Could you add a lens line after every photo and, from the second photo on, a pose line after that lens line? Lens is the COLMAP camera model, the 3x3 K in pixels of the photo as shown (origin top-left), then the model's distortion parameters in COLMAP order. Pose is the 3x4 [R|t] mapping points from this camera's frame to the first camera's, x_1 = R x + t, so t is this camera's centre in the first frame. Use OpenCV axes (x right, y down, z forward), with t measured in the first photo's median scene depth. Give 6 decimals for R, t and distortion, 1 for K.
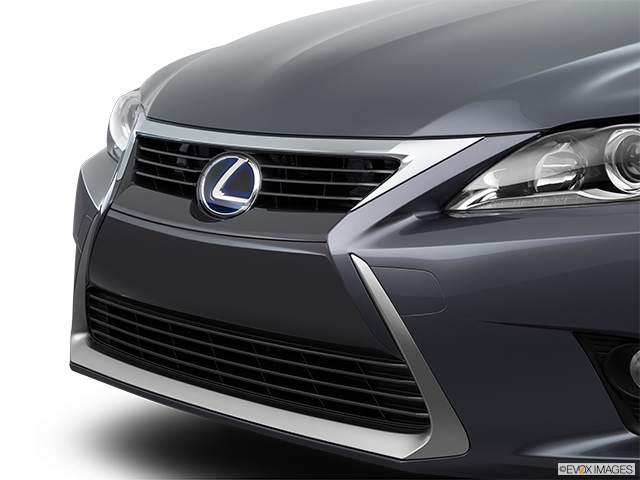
lens RADIAL K [[1527.4, 0, 317.8], [0, 1527.4, 239.4], [0, 0, 1]] dist [0.174598, 0.000000]
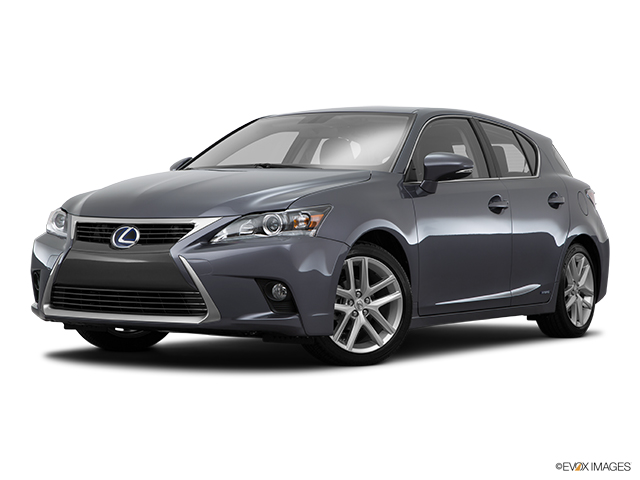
lens RADIAL K [[1472.2, 0, 318.2], [0, 1472.2, 241.5], [0, 0, 1]] dist [0.235466, 0.000000]
pose [[0.961931, 0.008095, 0.273174, -0.484634], [0.025326, 0.992620, -0.118595, 0.317770], [-0.272118, 0.120998, 0.954626, -1.739413]]
